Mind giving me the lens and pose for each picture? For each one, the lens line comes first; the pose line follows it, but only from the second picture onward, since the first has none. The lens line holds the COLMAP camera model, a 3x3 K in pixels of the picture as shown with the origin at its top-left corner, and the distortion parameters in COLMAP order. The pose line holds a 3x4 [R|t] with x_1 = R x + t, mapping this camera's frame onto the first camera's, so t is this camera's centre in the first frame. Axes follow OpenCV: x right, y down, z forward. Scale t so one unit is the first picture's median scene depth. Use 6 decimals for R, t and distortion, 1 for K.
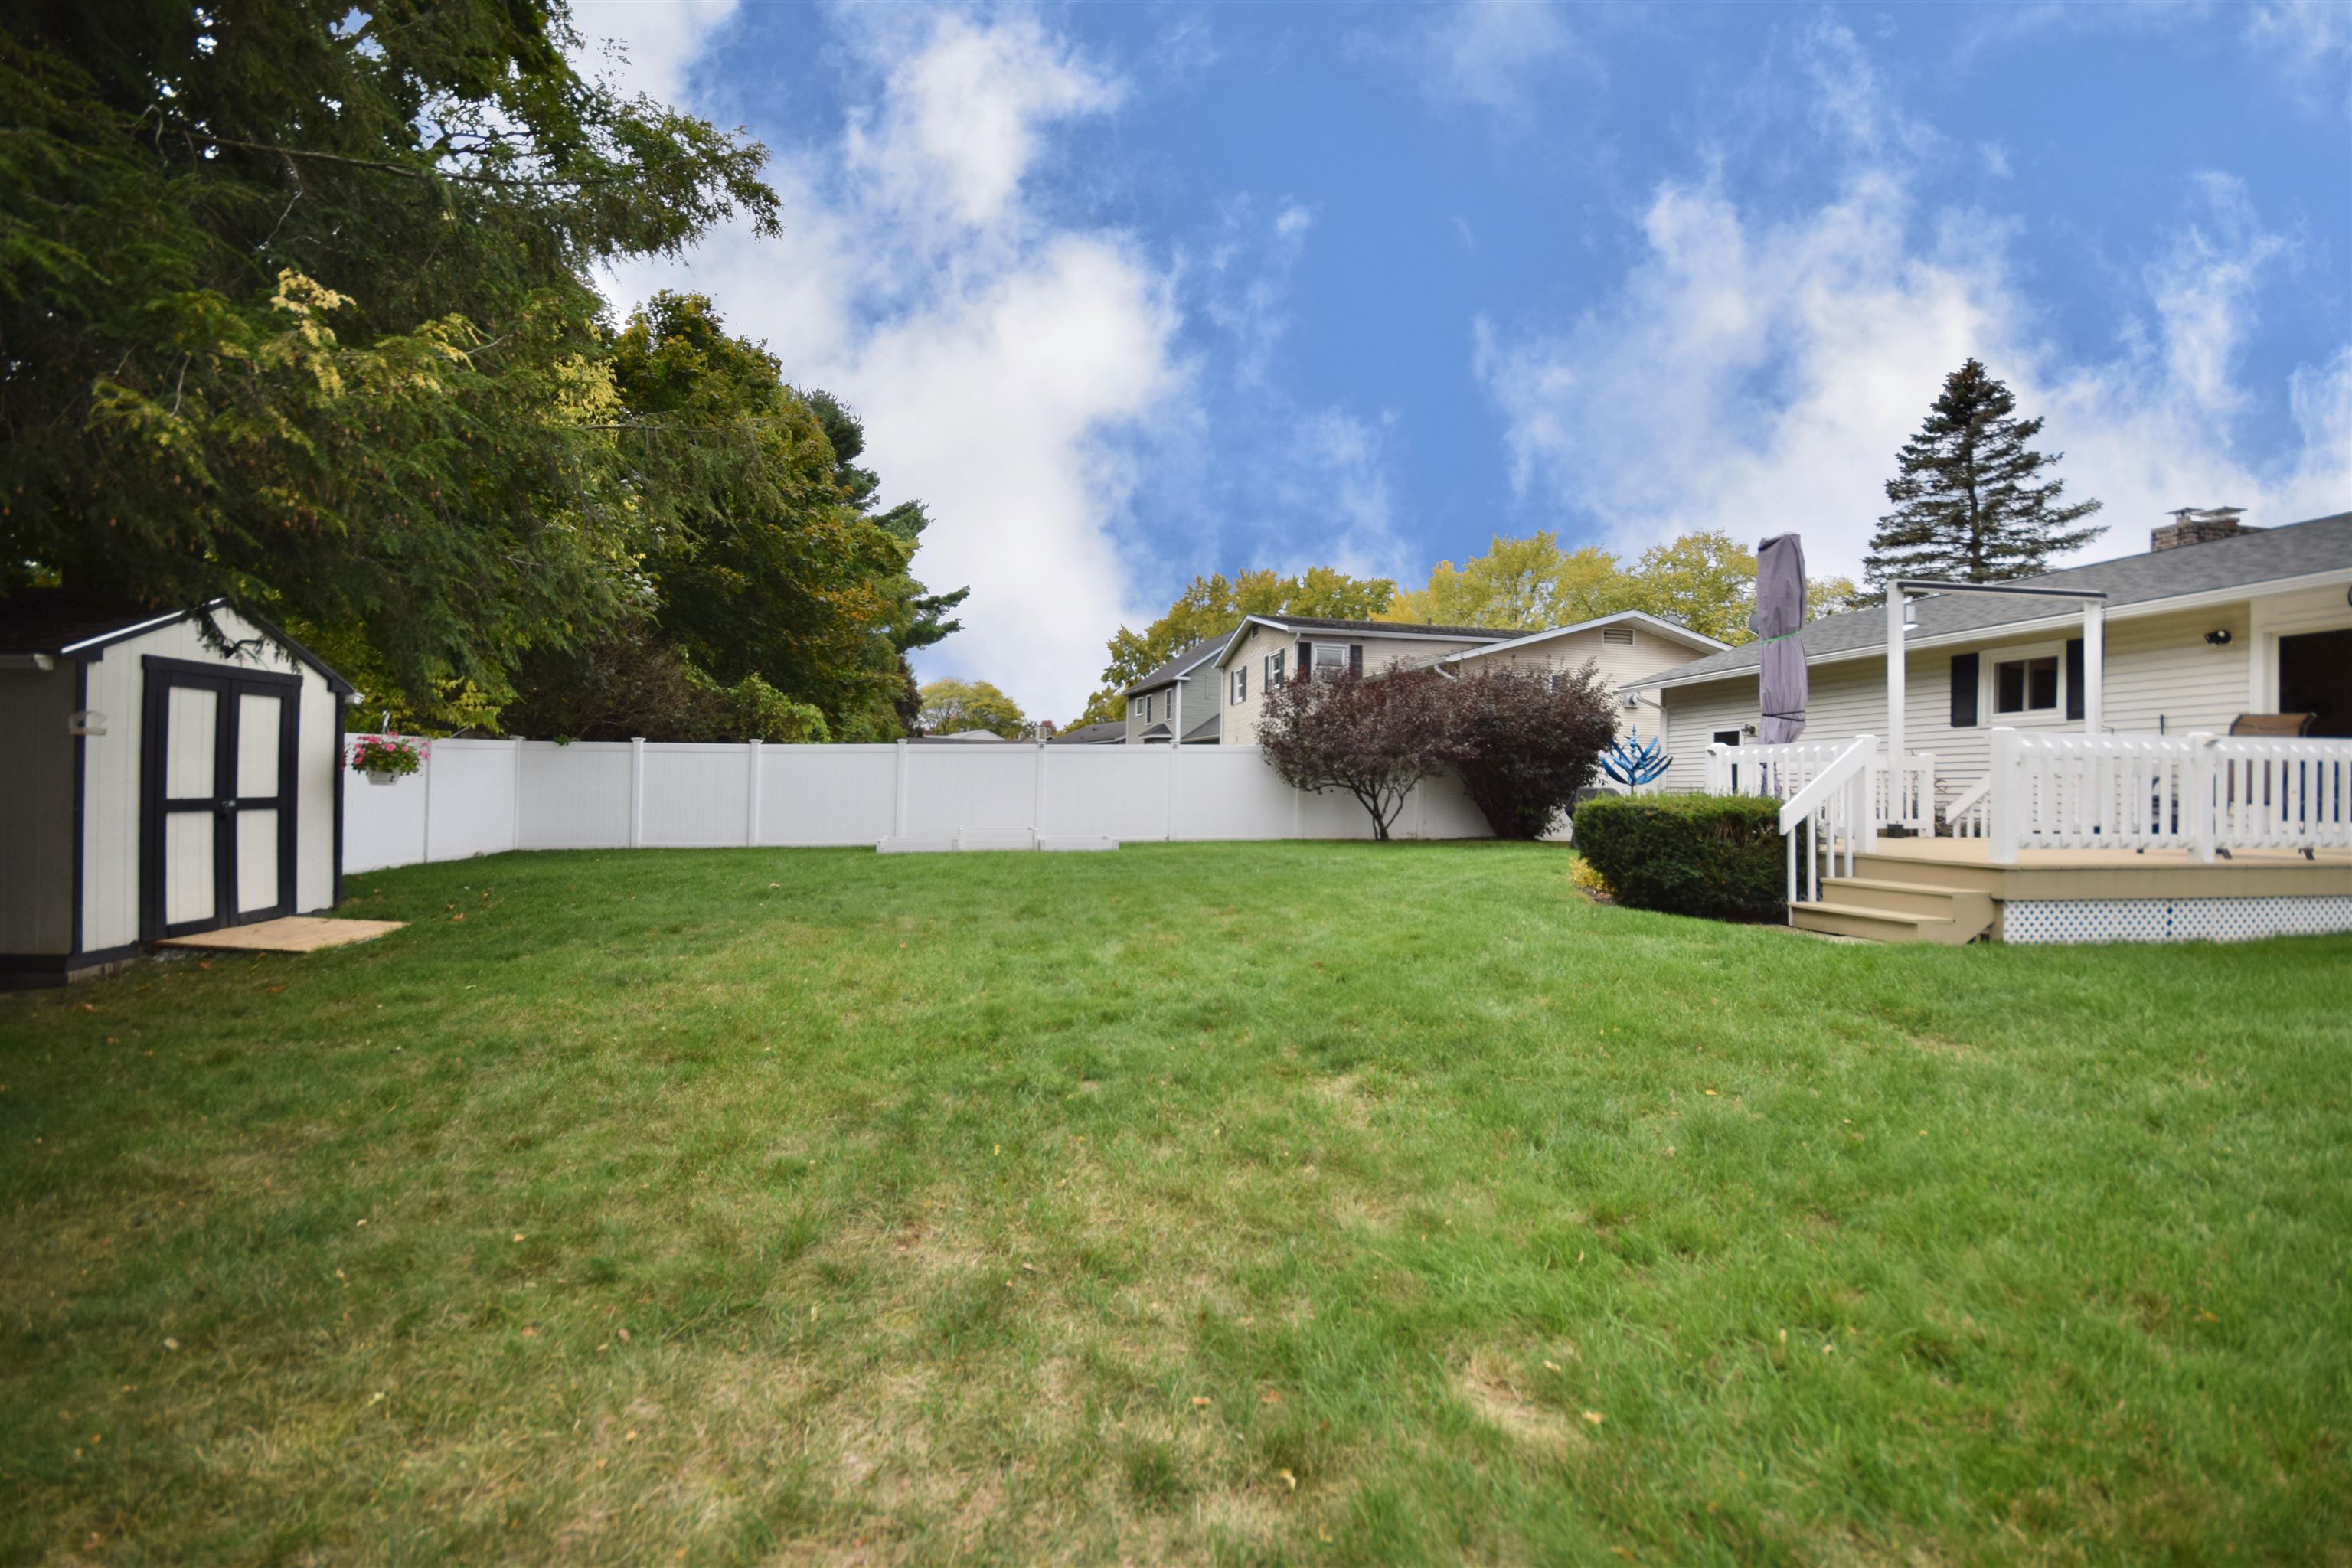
lens RADIAL K [[1033.7, 0, 1176.0], [0, 1033.7, 784.0], [0, 0, 1]] dist [0.001788, -0.000879]
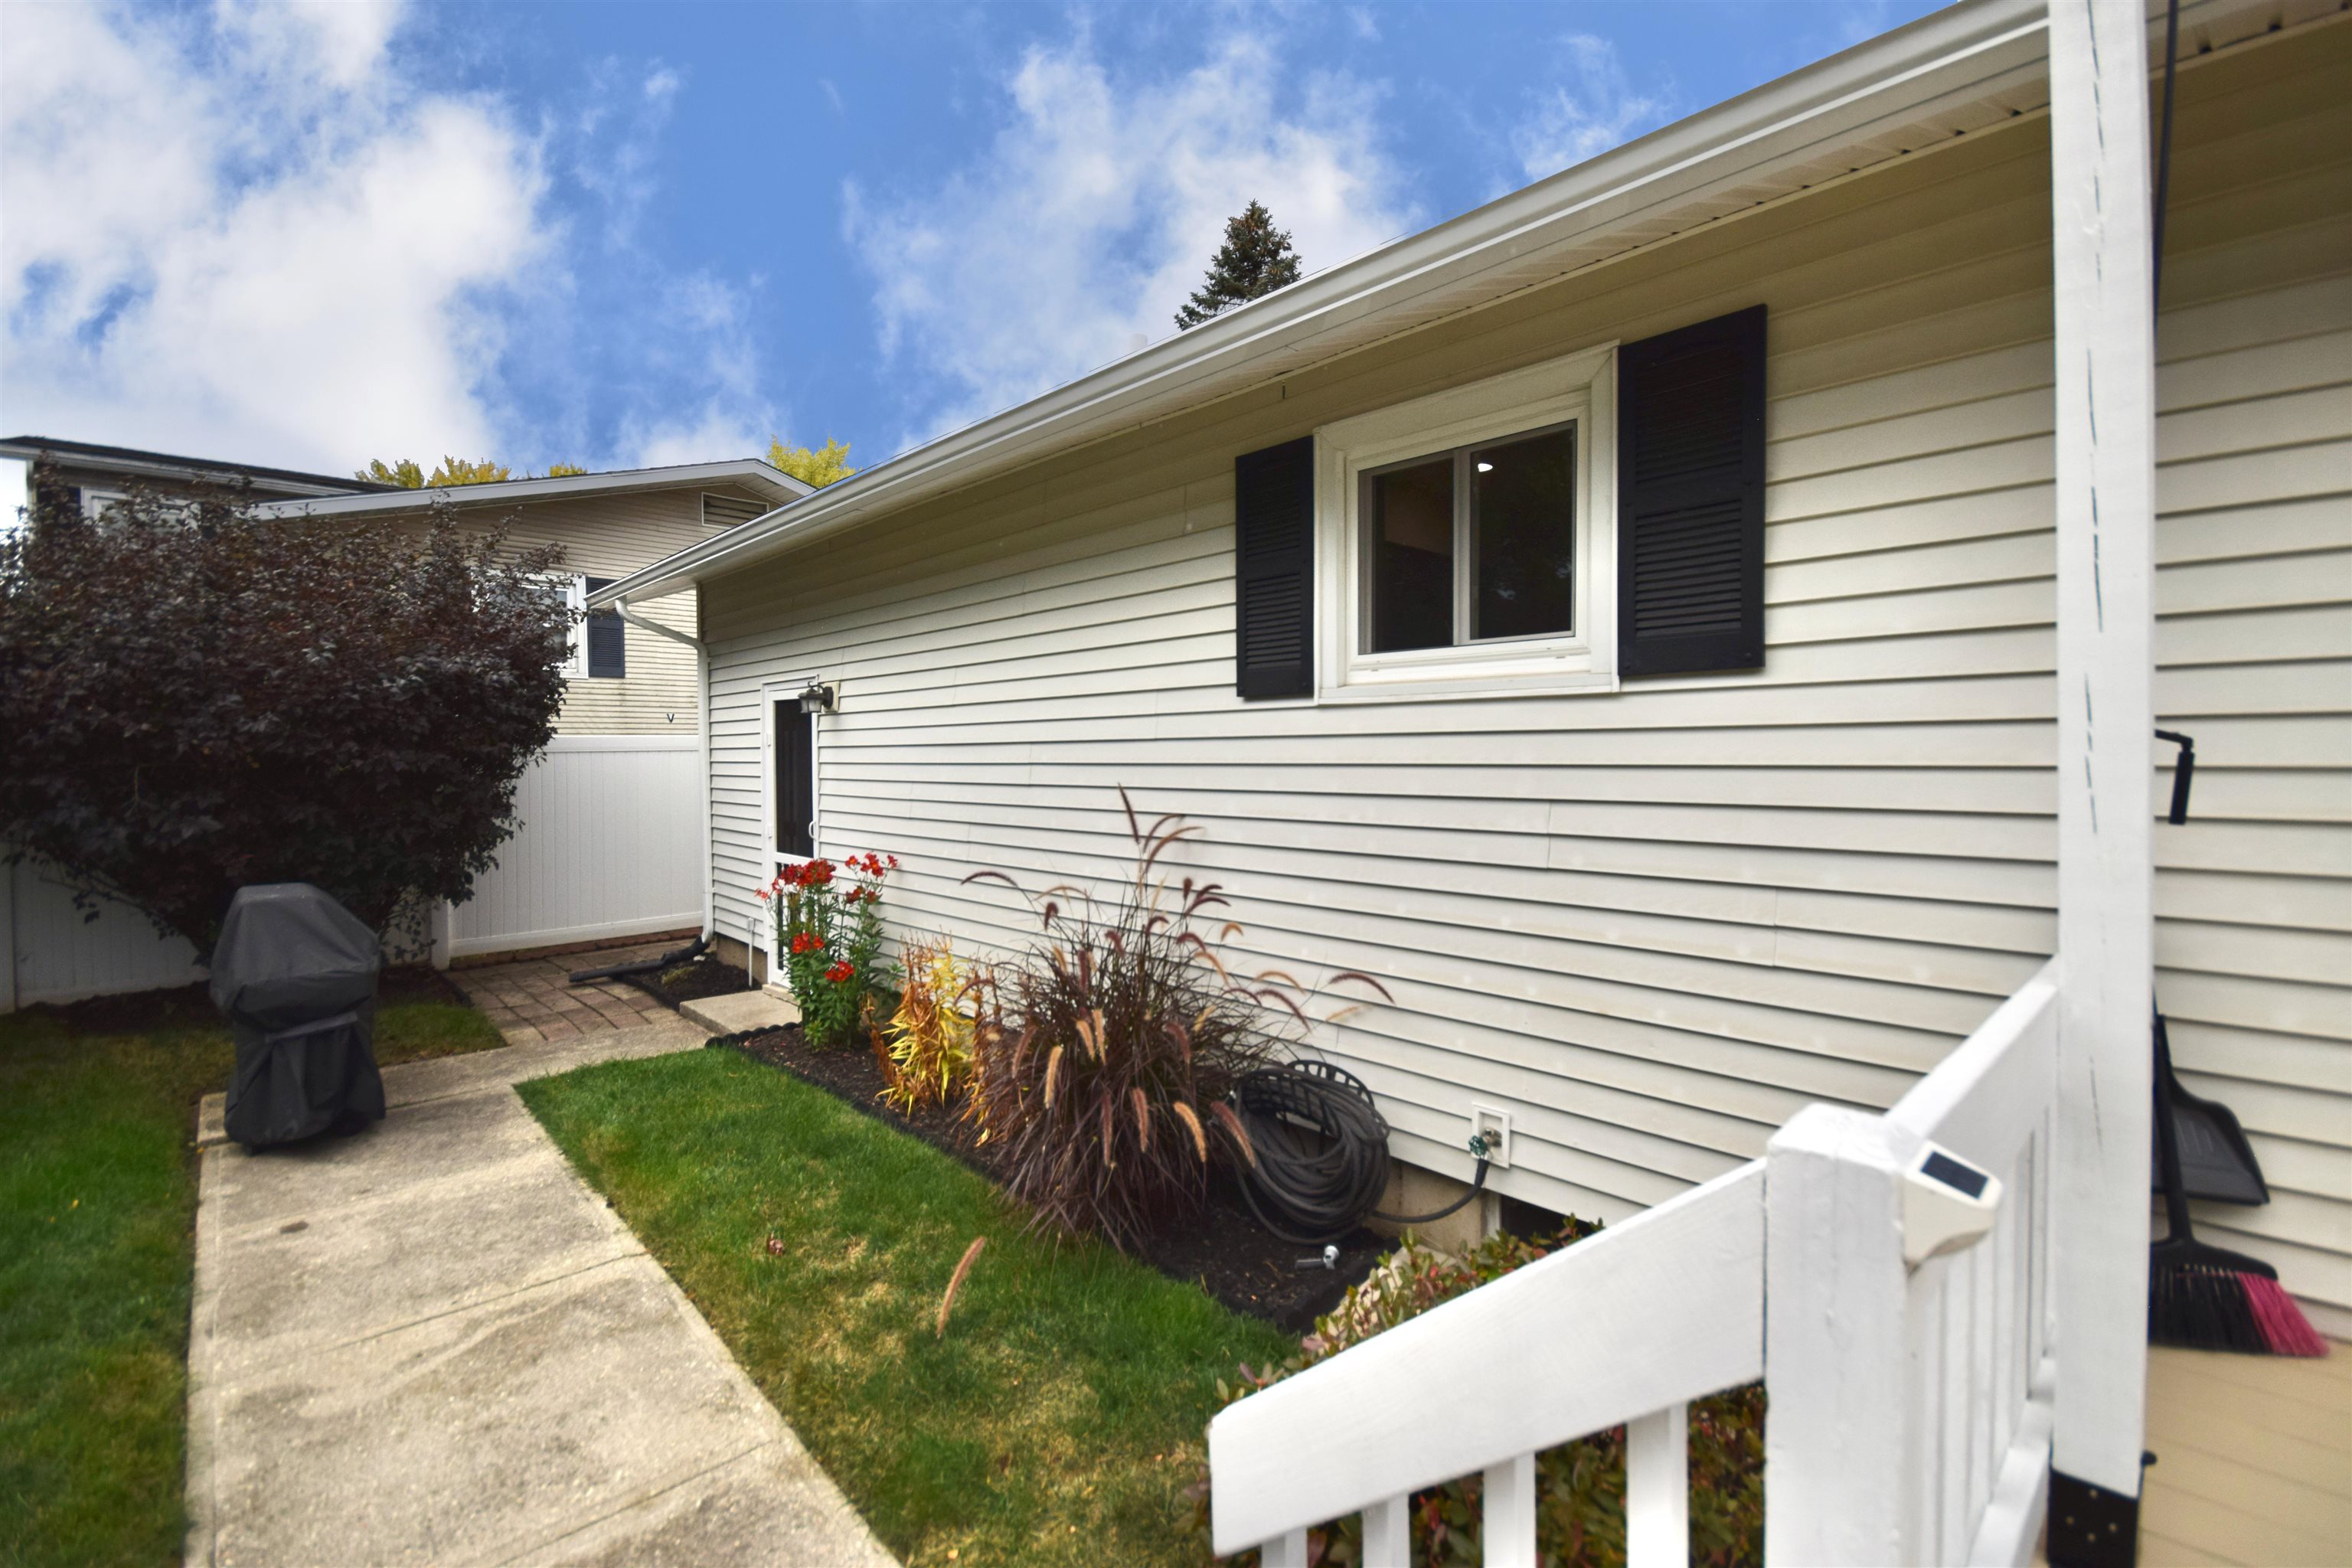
lens RADIAL K [[1017.2, 0, 1176.0], [0, 1017.2, 784.0], [0, 0, 1]] dist [-0.000124, 0.000047]
pose [[0.837714, -0.042981, 0.544415, 0.384751], [0.019202, 0.998600, 0.049292, -0.030097], [-0.545772, -0.030839, 0.837366, 0.512231]]
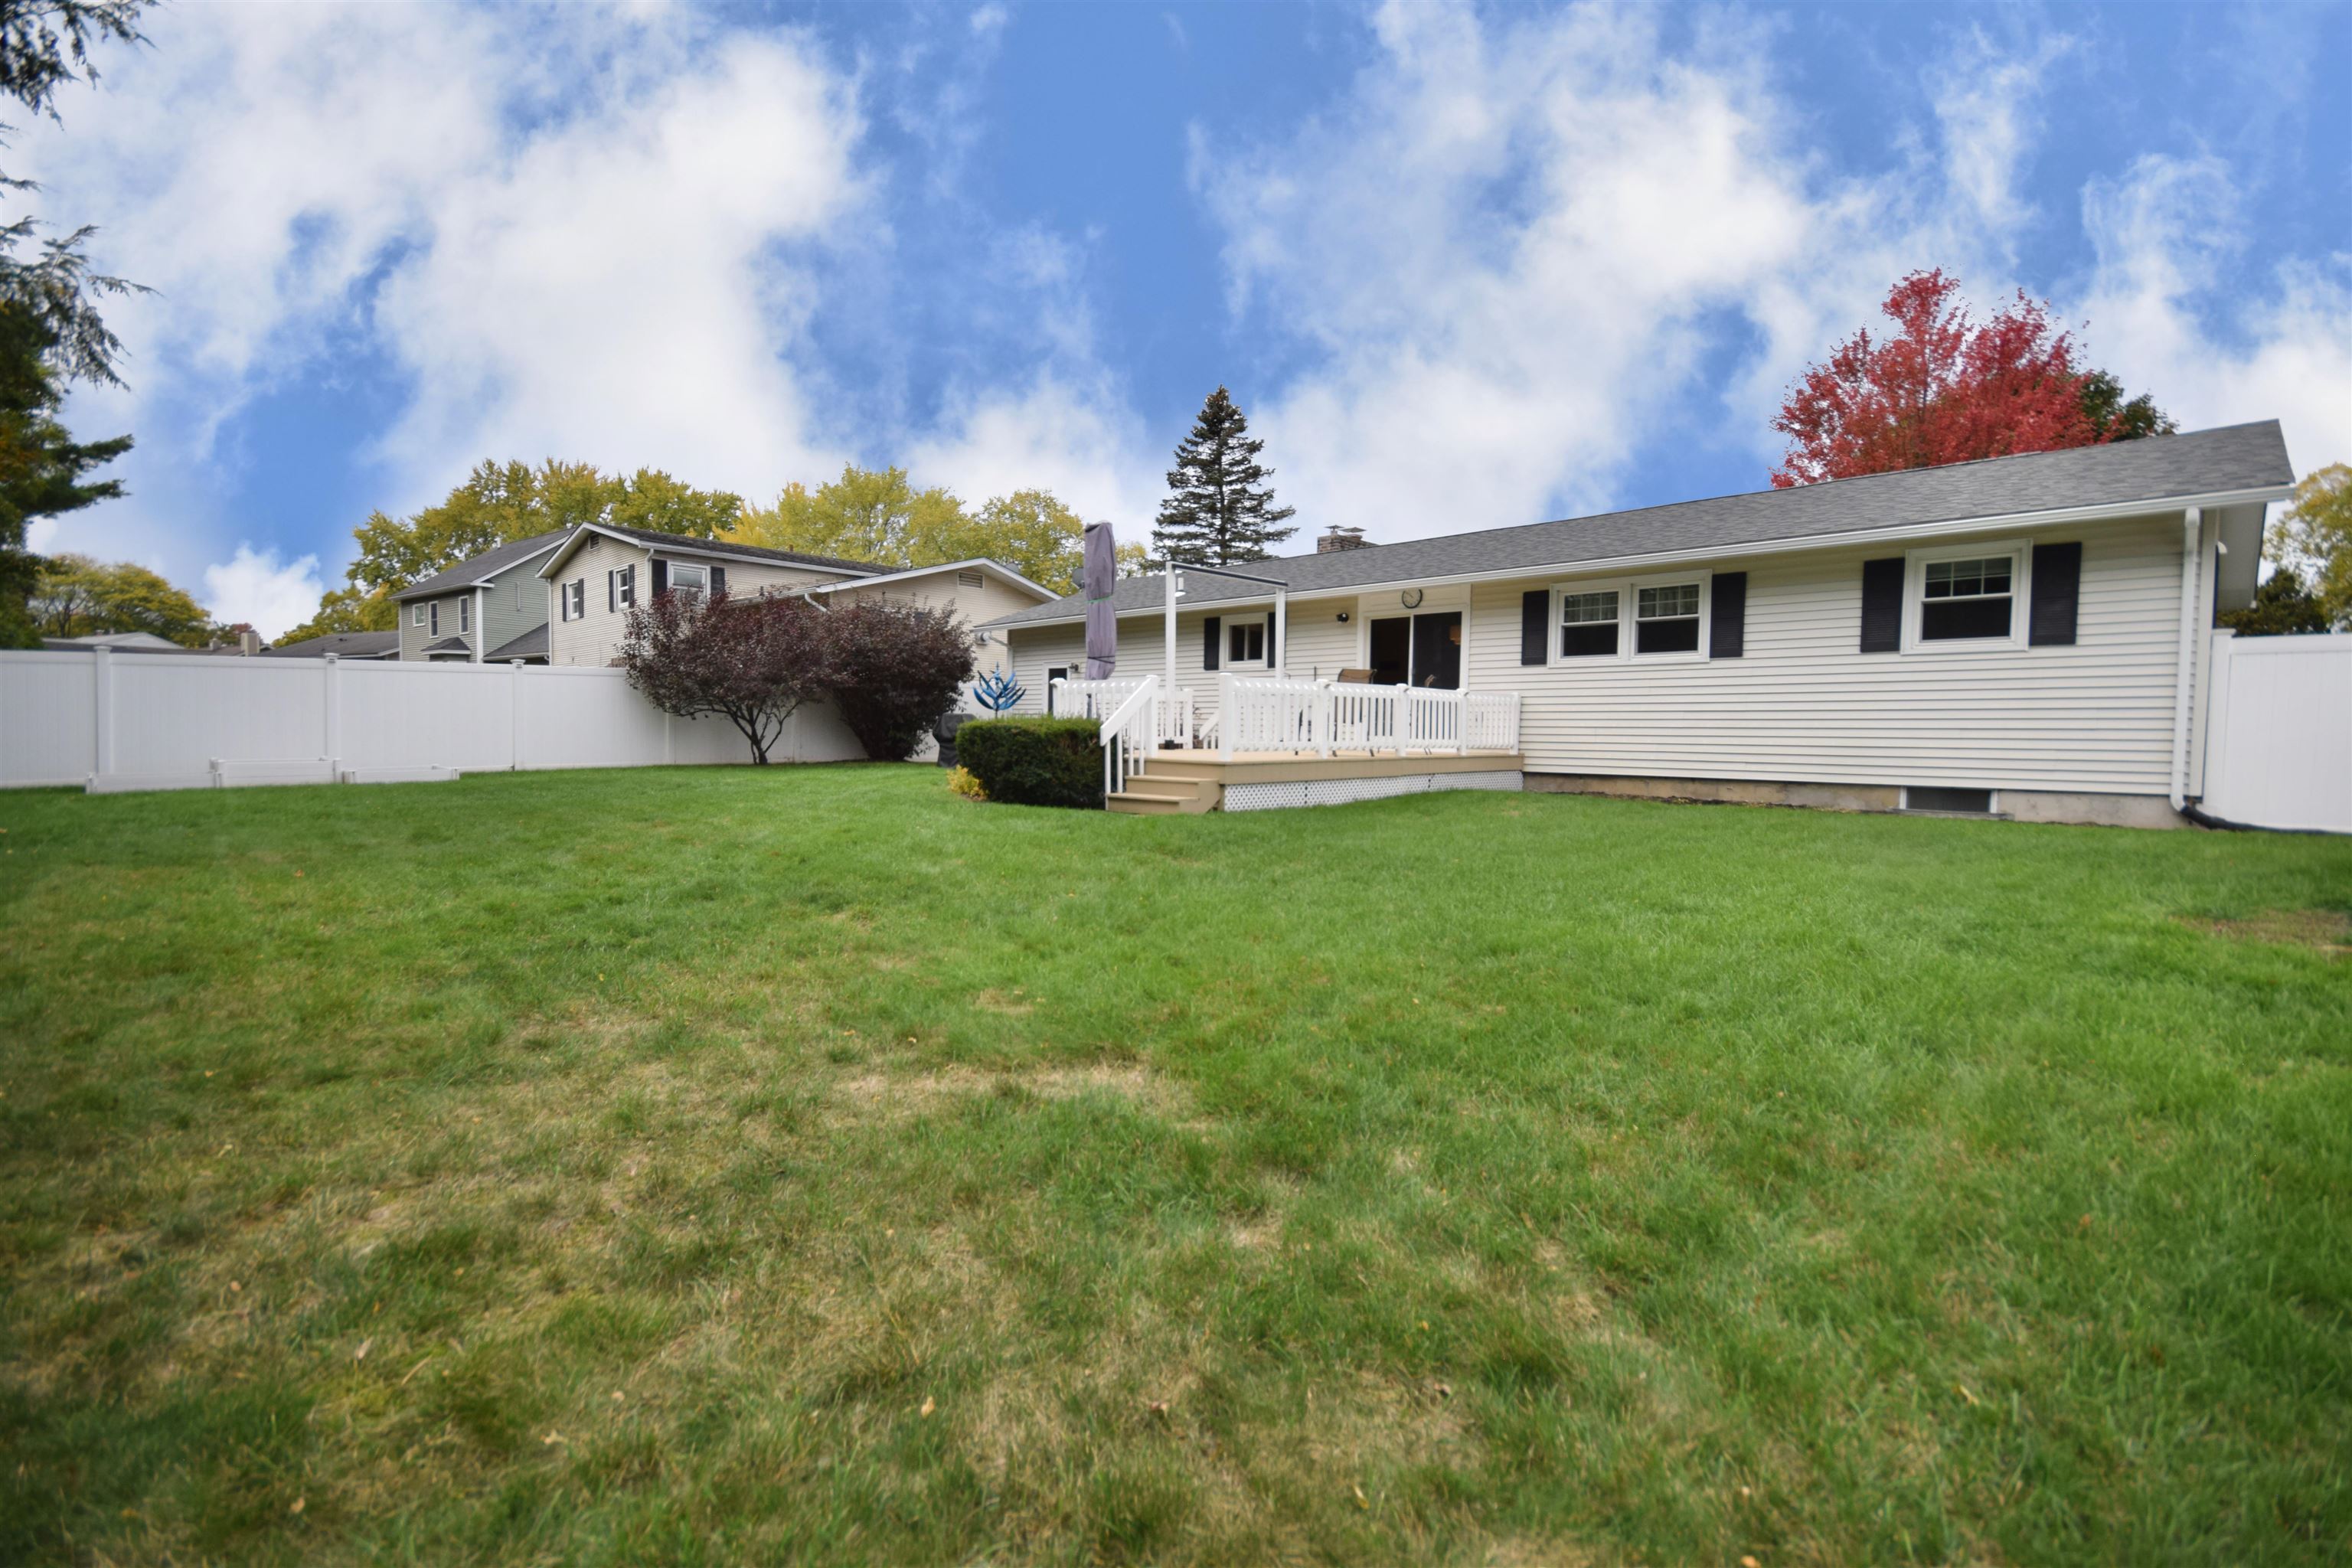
lens RADIAL K [[1034.1, 0, 1176.0], [0, 1034.1, 784.0], [0, 0, 1]] dist [-0.010303, 0.000335]
pose [[0.819379, -0.033726, 0.572260, -0.047582], [-0.005924, 0.997716, 0.067283, 0.002228], [-0.573222, -0.058520, 0.817308, -0.072334]]
